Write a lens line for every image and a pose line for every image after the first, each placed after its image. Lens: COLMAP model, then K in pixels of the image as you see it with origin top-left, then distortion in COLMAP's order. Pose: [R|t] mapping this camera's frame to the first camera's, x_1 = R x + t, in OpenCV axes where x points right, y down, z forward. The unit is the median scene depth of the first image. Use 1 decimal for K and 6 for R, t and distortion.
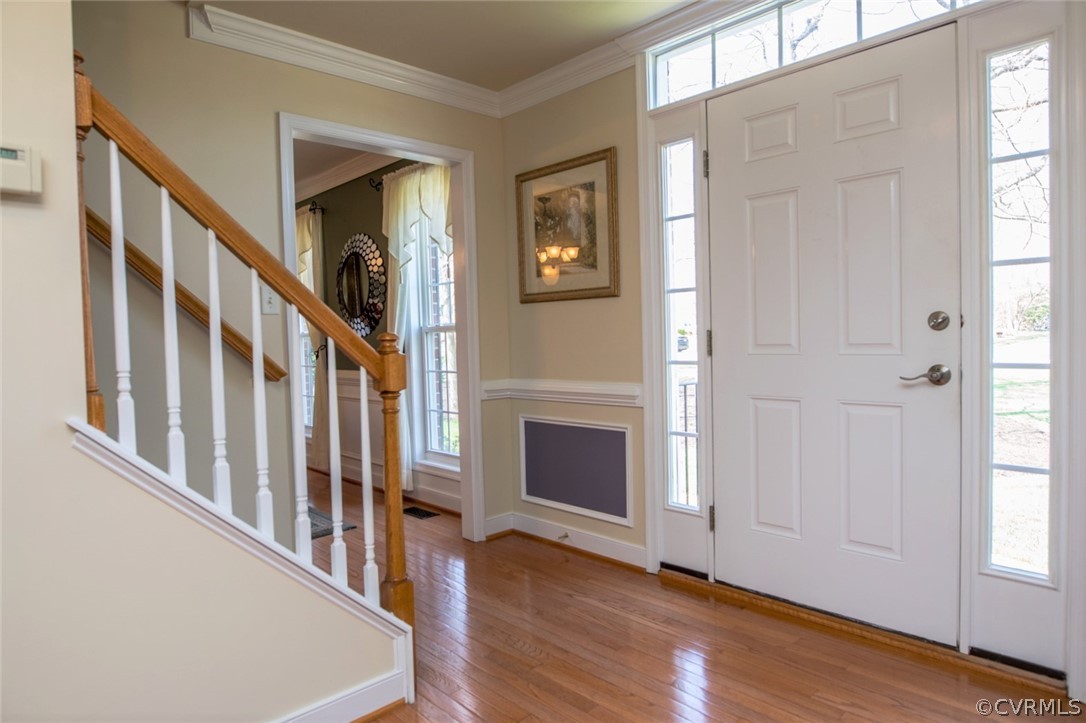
lens RADIAL K [[655.5, 0, 559.9], [0, 655.5, 362.1], [0, 0, 1]] dist [-0.020149, 0.000260]
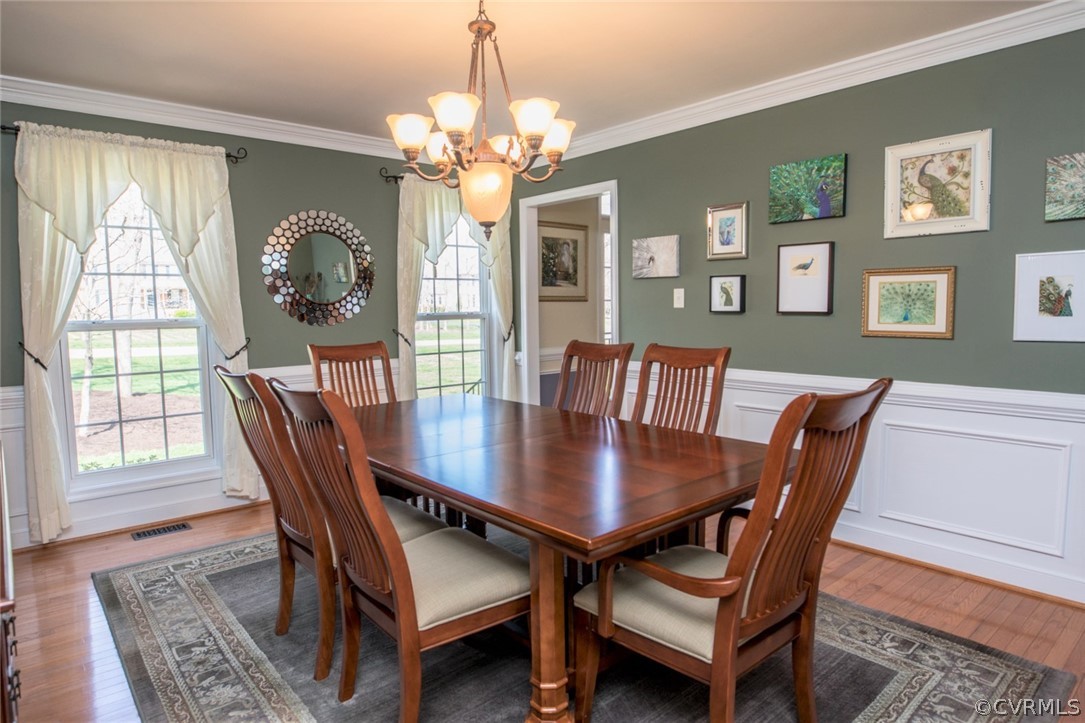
lens RADIAL K [[634.3, 0, 537.1], [0, 634.3, 359.2], [0, 0, 1]] dist [-0.018167, 0.001391]
pose [[0.063926, -0.052025, 0.996598, -1.700305], [0.056240, 0.997241, 0.048451, -0.026715], [-0.996369, 0.052951, 0.066675, 0.963152]]
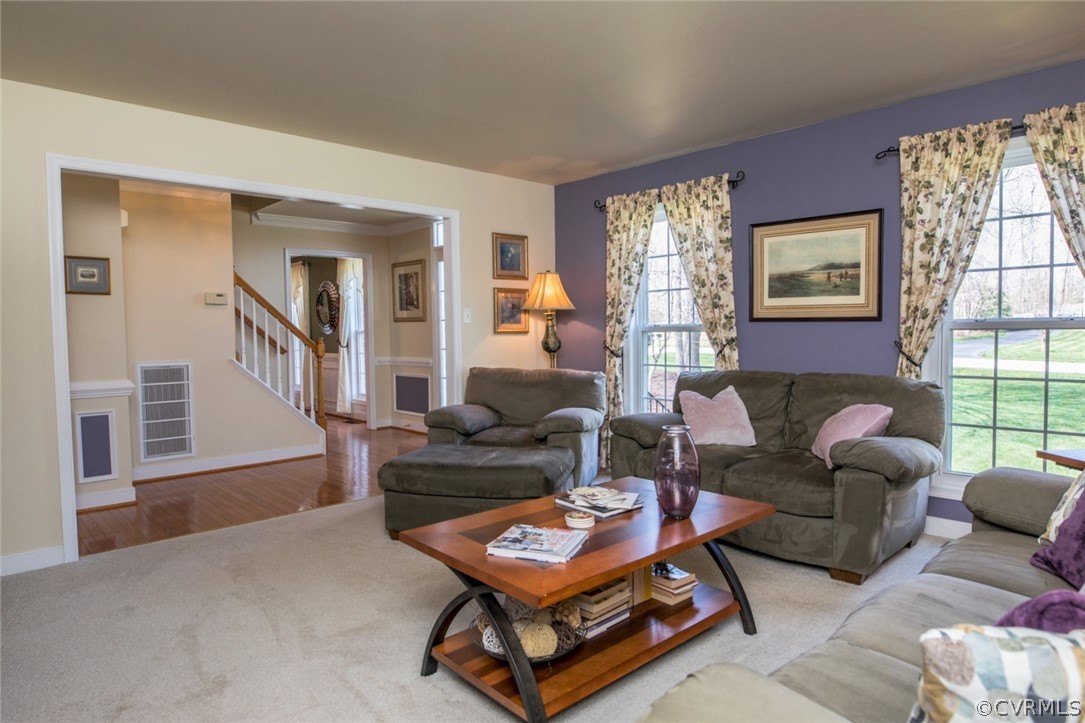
lens RADIAL K [[634.3, 0, 537.1], [0, 634.3, 359.2], [0, 0, 1]] dist [-0.018167, 0.001391]
pose [[0.999597, 0.011975, -0.025732, 0.517163], [-0.011607, 0.999829, 0.014379, -0.001196], [0.025900, -0.014075, 0.999565, -1.206885]]
